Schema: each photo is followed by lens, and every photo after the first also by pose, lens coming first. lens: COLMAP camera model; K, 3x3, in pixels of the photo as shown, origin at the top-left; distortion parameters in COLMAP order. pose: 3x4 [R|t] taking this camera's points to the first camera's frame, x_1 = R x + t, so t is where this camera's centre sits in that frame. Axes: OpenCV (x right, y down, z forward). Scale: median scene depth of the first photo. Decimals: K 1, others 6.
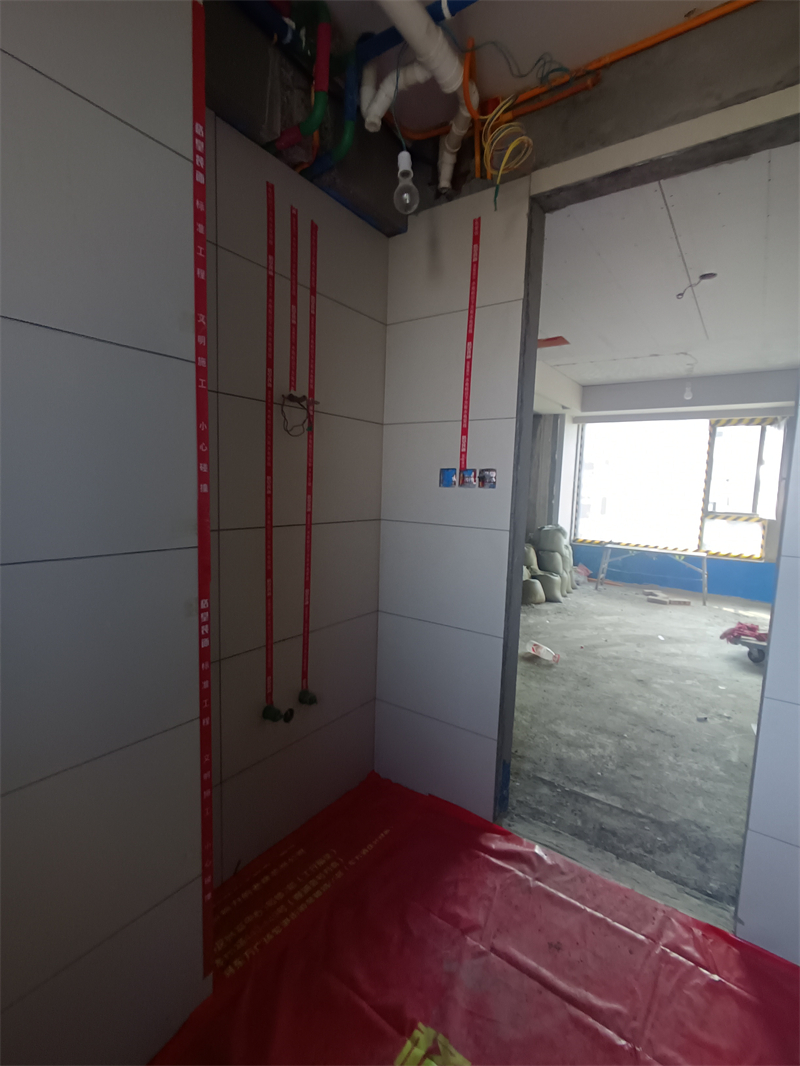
lens RADIAL K [[488.3, 0, 404.0], [0, 488.3, 534.1], [0, 0, 1]] dist [-0.004340, 0.000337]
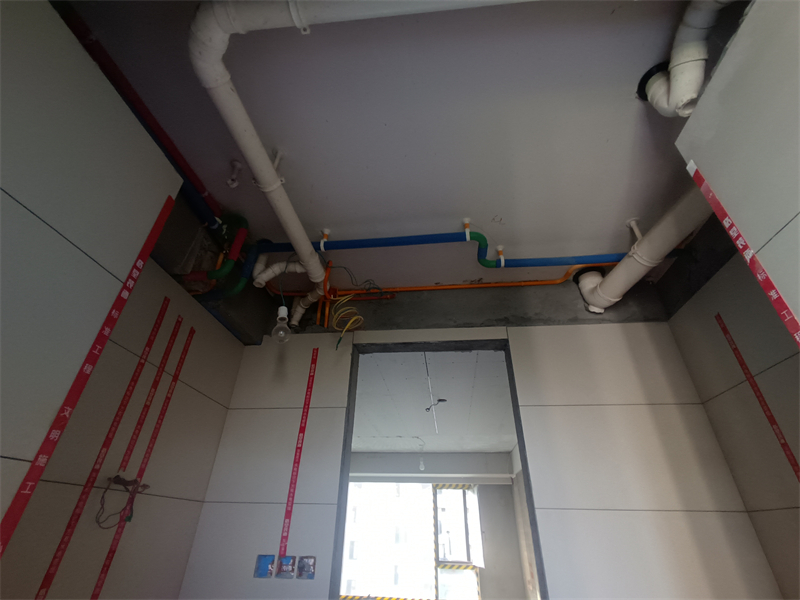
lens RADIAL K [[366.5, 0, 396.3], [0, 366.5, 306.3], [0, 0, 1]] dist [-0.004340, 0.000337]
pose [[0.883853, 0.235692, 0.404046, -0.112640], [0.057701, 0.802247, -0.594197, -0.092056], [-0.464192, 0.548497, 0.695469, 0.067773]]
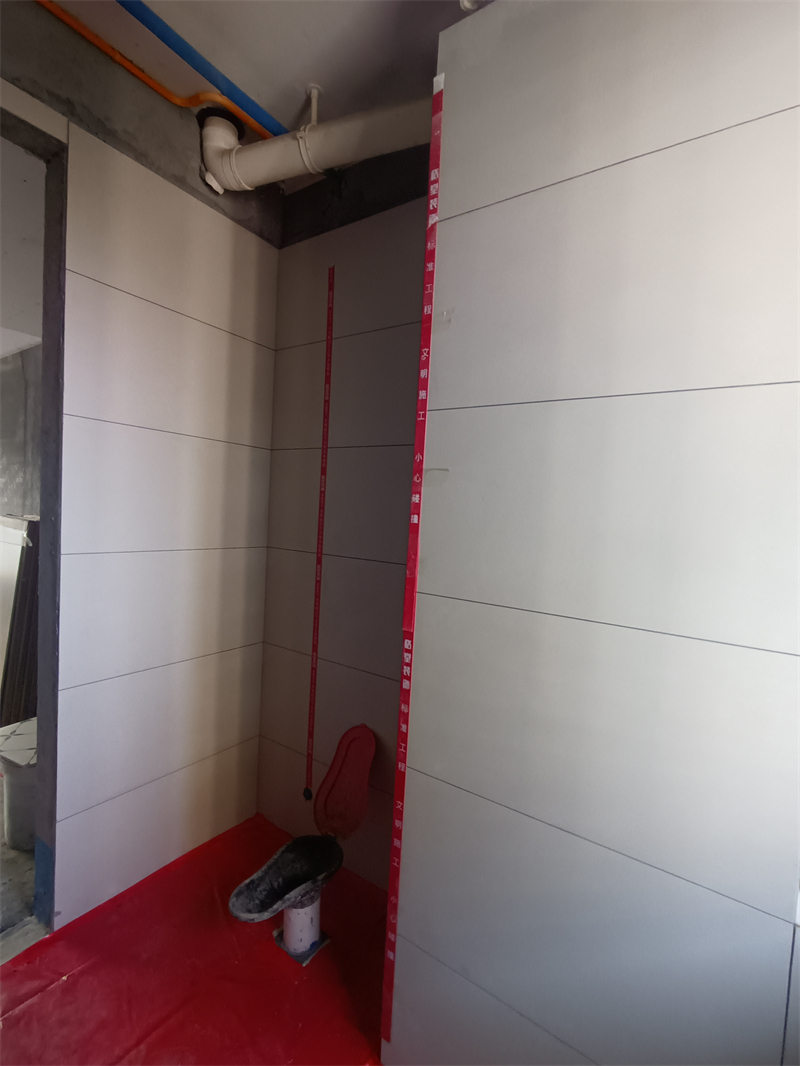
lens RADIAL K [[488.3, 0, 398.4], [0, 488.3, 539.3], [0, 0, 1]] dist [-0.004340, 0.000337]
pose [[-0.007863, -0.091700, 0.995756, -0.220965], [0.052384, 0.994381, 0.091987, -0.037861], [-0.998596, 0.052885, -0.003015, 0.209195]]
